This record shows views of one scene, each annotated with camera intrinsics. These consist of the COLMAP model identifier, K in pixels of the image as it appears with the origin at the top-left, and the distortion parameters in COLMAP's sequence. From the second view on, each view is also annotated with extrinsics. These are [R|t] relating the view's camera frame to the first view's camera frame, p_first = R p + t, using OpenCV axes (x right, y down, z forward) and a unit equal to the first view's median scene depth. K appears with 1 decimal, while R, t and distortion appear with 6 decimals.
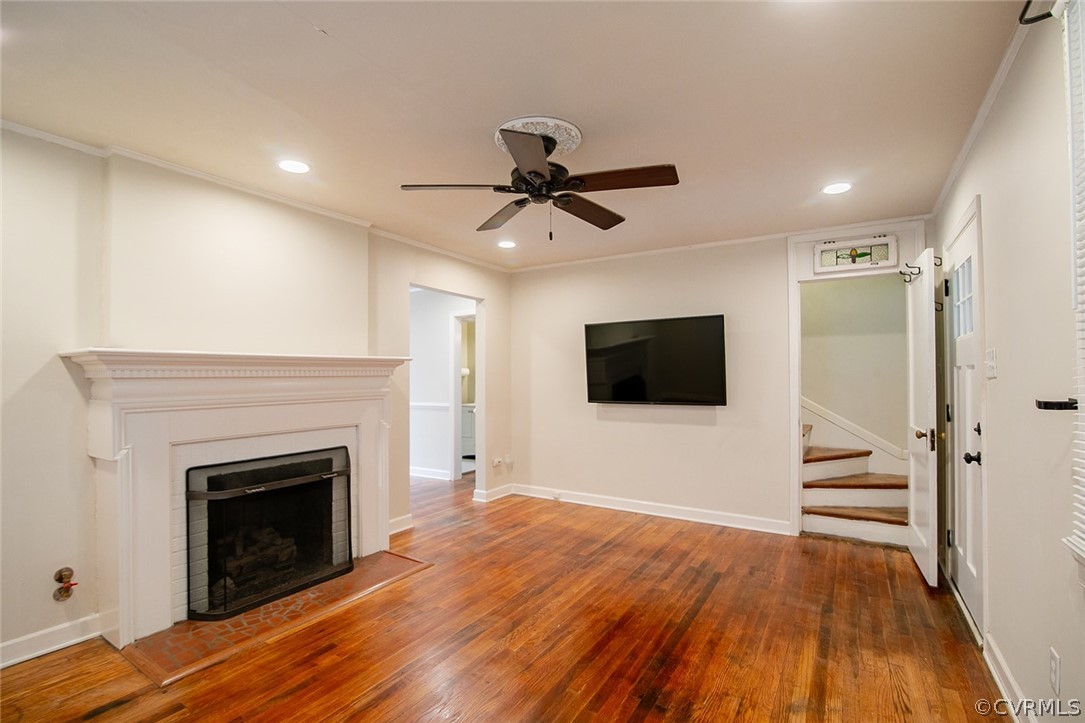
lens RADIAL K [[496.3, 0, 543.2], [0, 496.3, 370.8], [0, 0, 1]] dist [-0.020938, -0.000110]
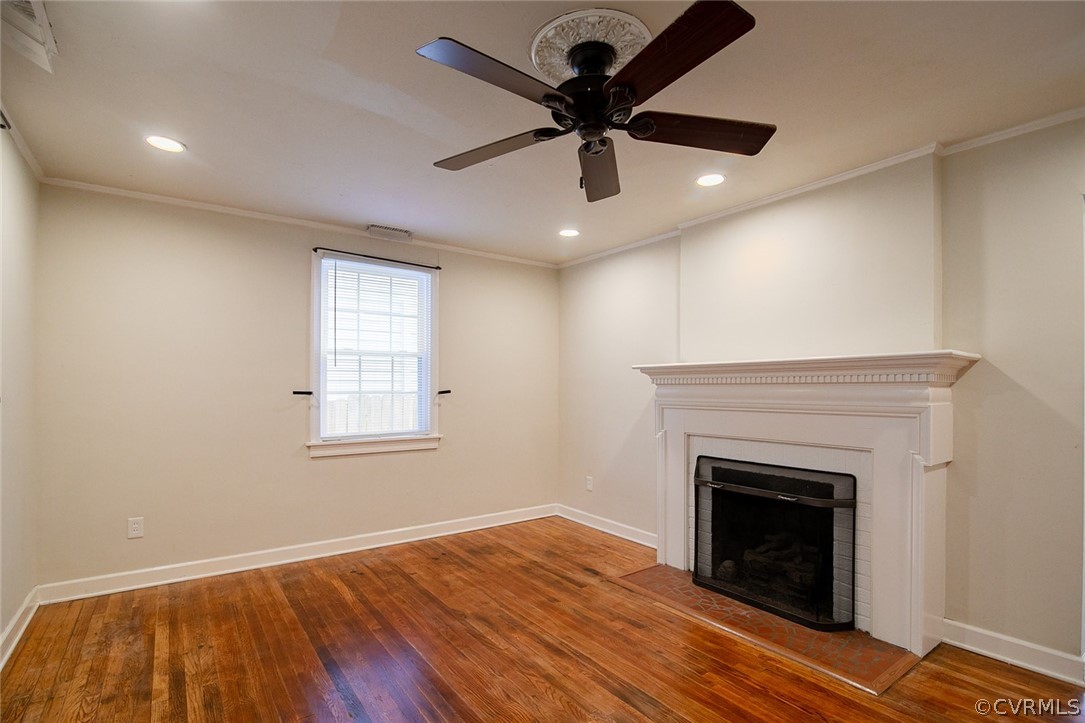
lens RADIAL K [[515.2, 0, 542.4], [0, 515.2, 379.4], [0, 0, 1]] dist [-0.018230, 0.000295]
pose [[-0.374683, -0.008350, -0.927116, 0.630888], [0.008291, 0.999889, -0.012356, 0.015476], [0.927116, -0.012316, -0.374572, 1.073475]]
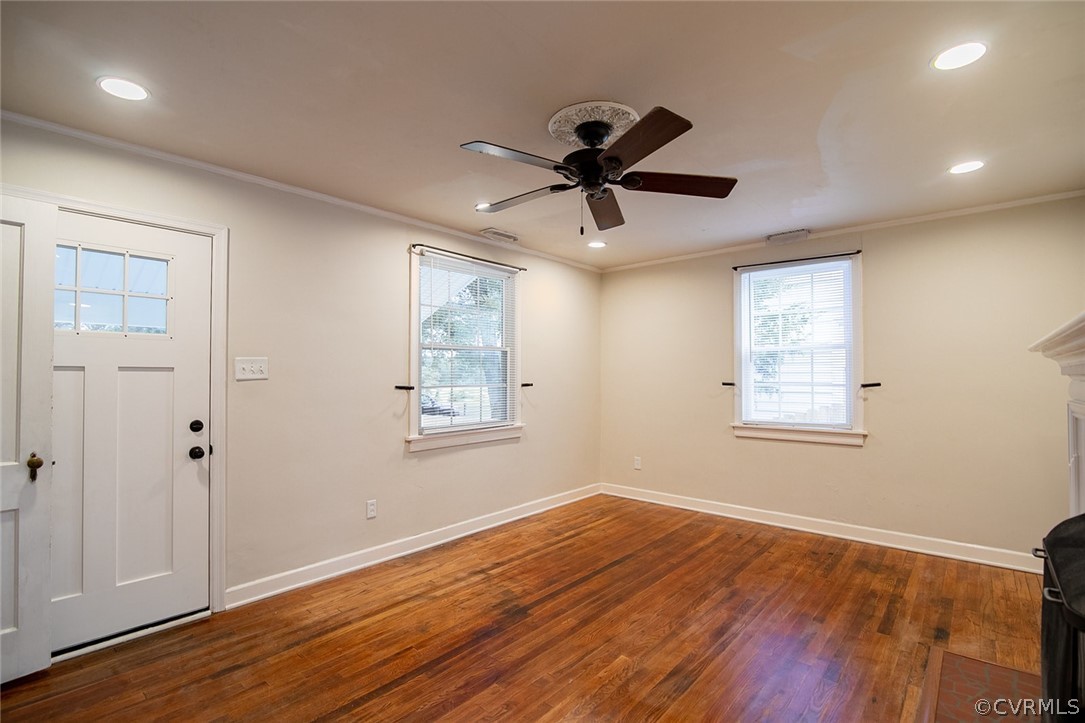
lens RADIAL K [[504.4, 0, 547.0], [0, 504.4, 361.9], [0, 0, 1]] dist [-0.015119, 0.000566]
pose [[-0.987429, 0.009346, 0.157784, -0.061701], [0.003191, 0.999226, -0.039219, 0.019422], [-0.158028, -0.038222, -0.986695, 1.736535]]
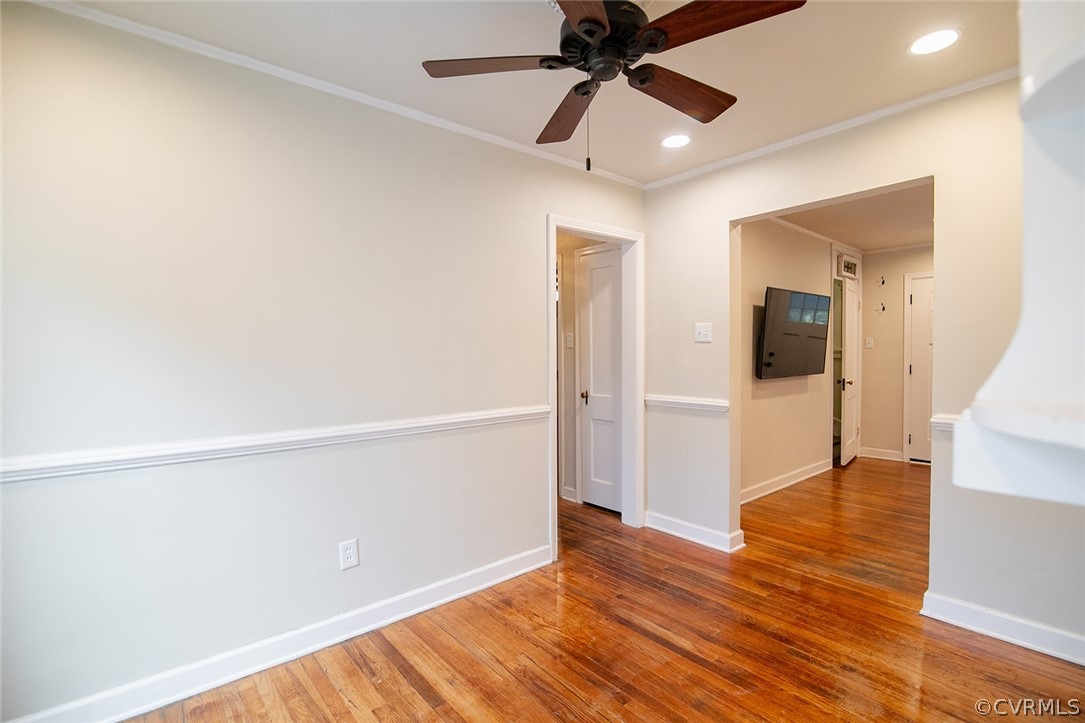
lens RADIAL K [[504.4, 0, 547.0], [0, 504.4, 361.9], [0, 0, 1]] dist [-0.015119, 0.000566]
pose [[0.297394, -0.019905, 0.954547, -1.486204], [-0.007904, 0.999697, 0.023309, 0.031953], [-0.954722, -0.014476, 0.297147, 1.962882]]
